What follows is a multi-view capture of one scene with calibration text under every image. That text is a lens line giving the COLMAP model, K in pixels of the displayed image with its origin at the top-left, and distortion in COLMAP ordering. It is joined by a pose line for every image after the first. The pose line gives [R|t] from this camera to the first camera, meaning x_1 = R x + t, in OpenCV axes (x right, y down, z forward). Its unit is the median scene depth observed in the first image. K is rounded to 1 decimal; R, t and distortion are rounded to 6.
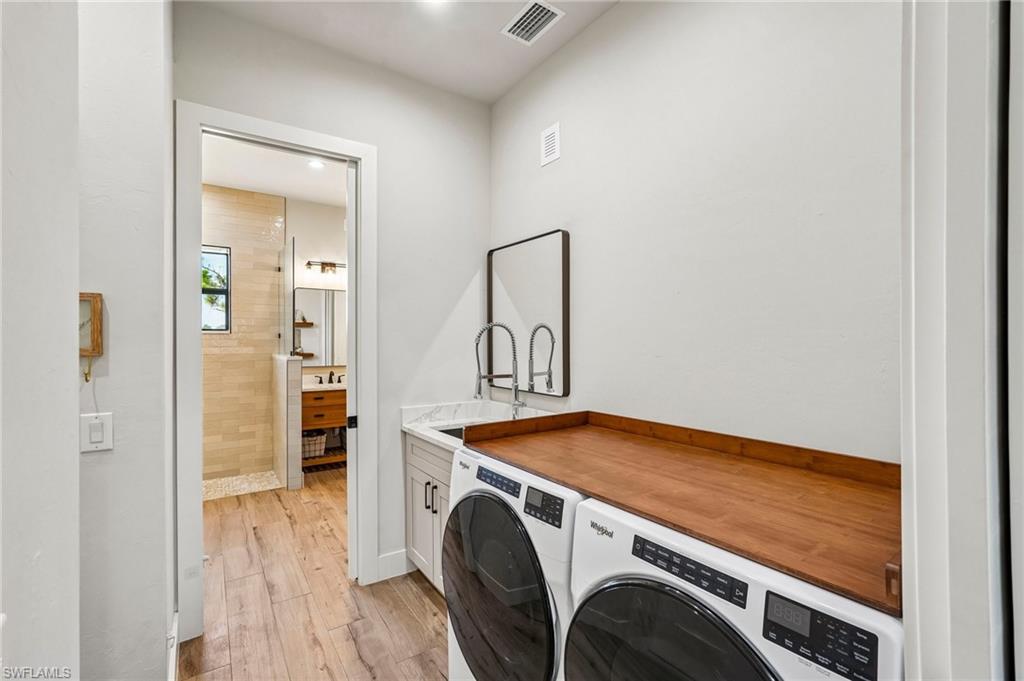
lens RADIAL K [[448.4, 0, 511.6], [0, 448.4, 340.1], [0, 0, 1]] dist [-0.014742, 0.006148]
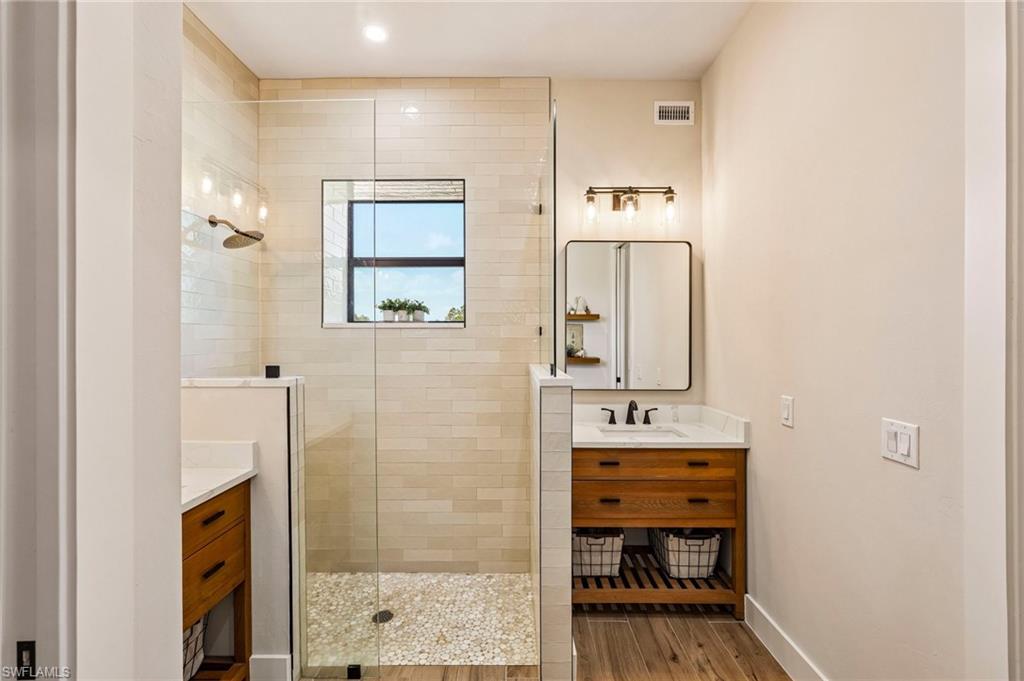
lens RADIAL K [[448.4, 0, 512.6], [0, 448.4, 341.1], [0, 0, 1]] dist [-0.014742, 0.006148]
pose [[0.819497, 0.001578, -0.573082, -0.238806], [-0.000180, 0.999997, 0.002495, 0.001448], [0.573084, -0.001941, 0.819494, 0.542848]]
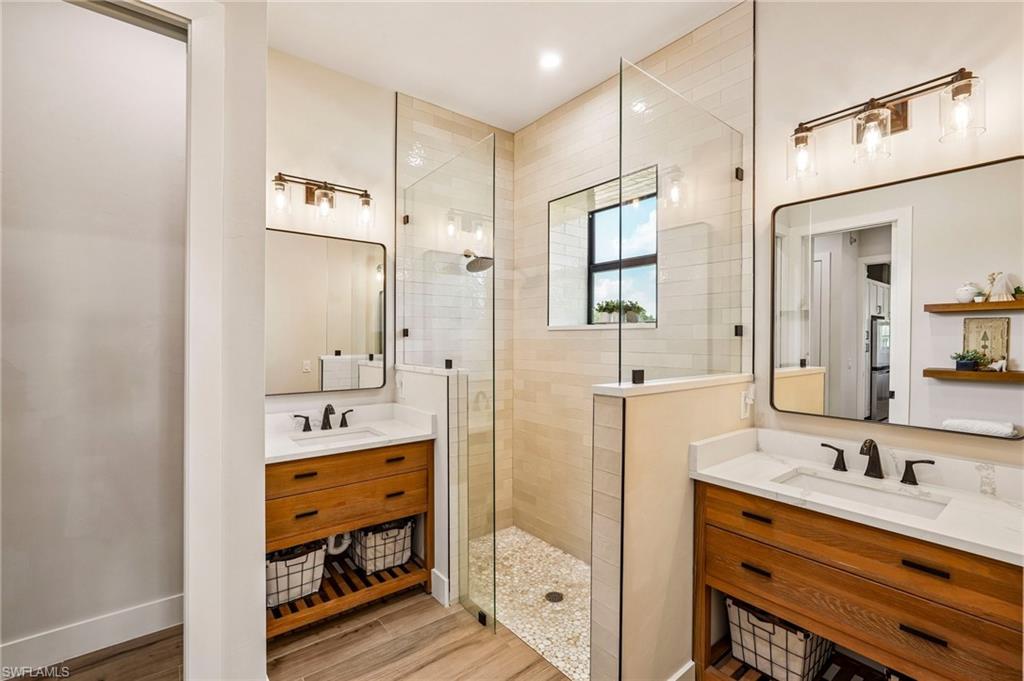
lens RADIAL K [[448.4, 0, 514.0], [0, 448.4, 342.6], [0, 0, 1]] dist [-0.014742, 0.006148]
pose [[0.065301, 0.005511, -0.997850, -0.112773], [-0.005209, 0.999973, 0.005182, 0.000915], [0.997852, 0.004859, 0.065328, 0.774927]]
